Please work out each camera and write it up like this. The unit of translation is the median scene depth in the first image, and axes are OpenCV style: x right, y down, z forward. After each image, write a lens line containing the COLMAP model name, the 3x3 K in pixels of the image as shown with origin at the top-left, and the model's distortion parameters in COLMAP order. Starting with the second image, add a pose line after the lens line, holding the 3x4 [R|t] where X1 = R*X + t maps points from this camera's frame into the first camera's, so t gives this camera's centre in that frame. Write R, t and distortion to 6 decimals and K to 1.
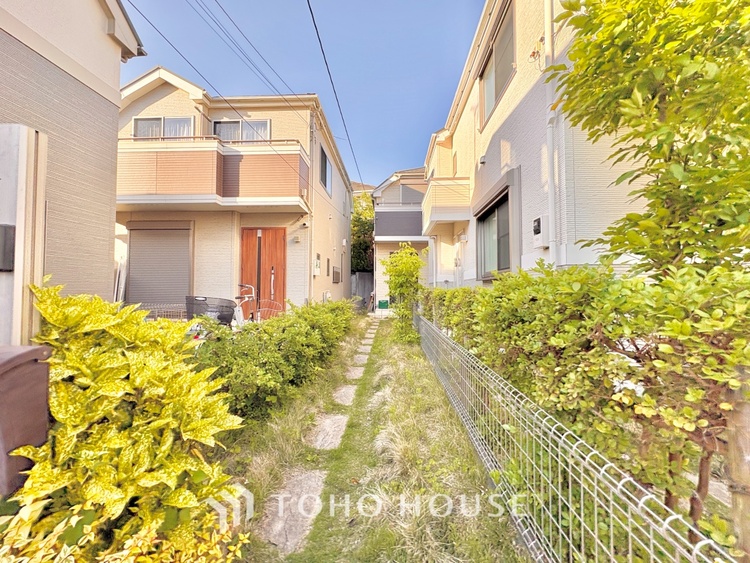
lens RADIAL K [[299.1, 0, 375.2], [0, 299.1, 280.2], [0, 0, 1]] dist [0.000713, 0.000597]
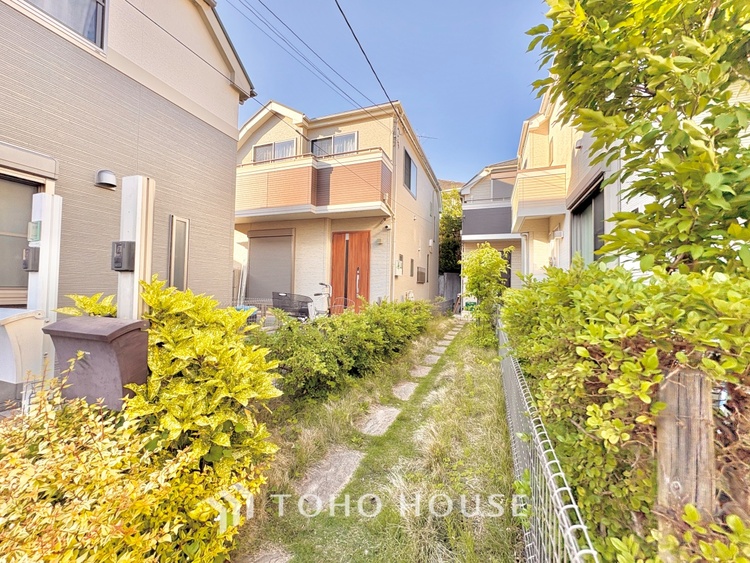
lens RADIAL K [[299.1, 0, 375.2], [0, 299.1, 280.2], [0, 0, 1]] dist [0.000713, 0.000597]
pose [[0.951537, 0.009024, -0.307403, 0.061997], [-0.009483, 0.999955, 0.000000, 0.000590], [0.307389, 0.002915, 0.951579, -0.011143]]
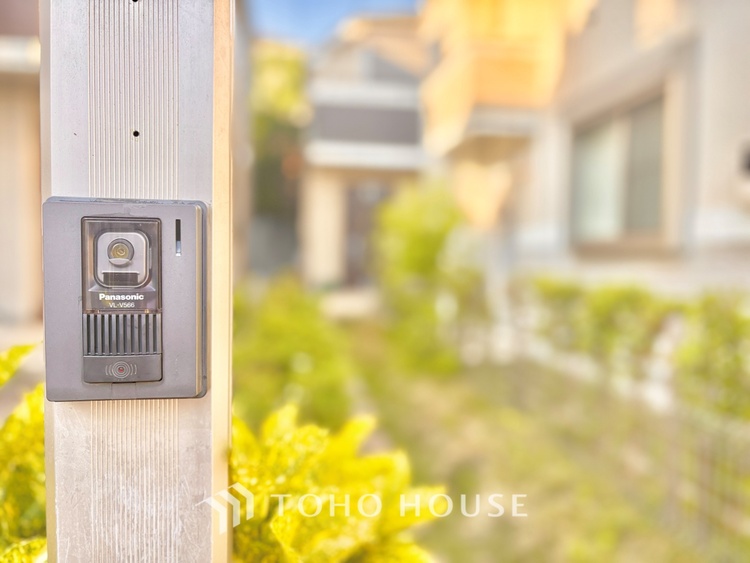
lens RADIAL K [[581.0, 0, 371.1], [0, 581.0, 277.1], [0, 0, 1]] dist [0.043033, 0.001065]
pose [[0.983302, 0.002370, 0.181967, -0.160217], [-0.016186, 0.997091, 0.074478, -0.022219], [-0.181261, -0.076180, 0.980480, 0.070637]]
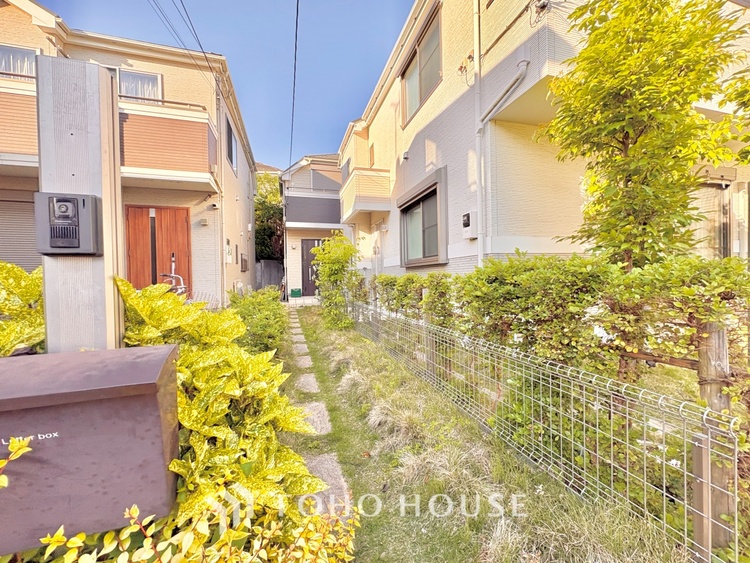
lens RADIAL K [[298.8, 0, 376.0], [0, 298.8, 280.7], [0, 0, 1]] dist [-0.001129, 0.000086]
pose [[0.941634, -0.023986, 0.335782, -0.109560], [0.009687, 0.998976, 0.044195, 0.001133], [-0.336498, -0.038363, 0.940902, 0.003001]]
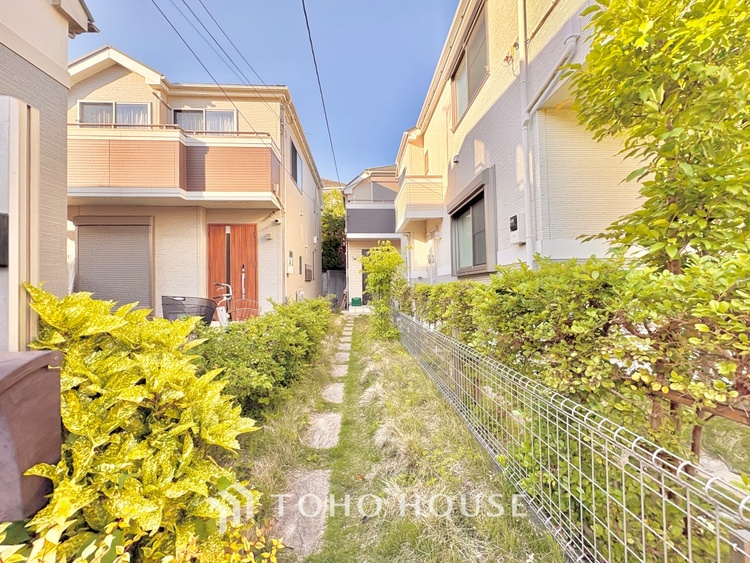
lens RADIAL K [[299.1, 0, 375.2], [0, 299.1, 280.2], [0, 0, 1]] dist [0.000713, 0.000597]
pose [[0.994017, -0.015360, 0.108142, -0.033786], [0.014575, 0.999861, 0.008049, 0.002630], [-0.108250, -0.006425, 0.994103, 0.003104]]
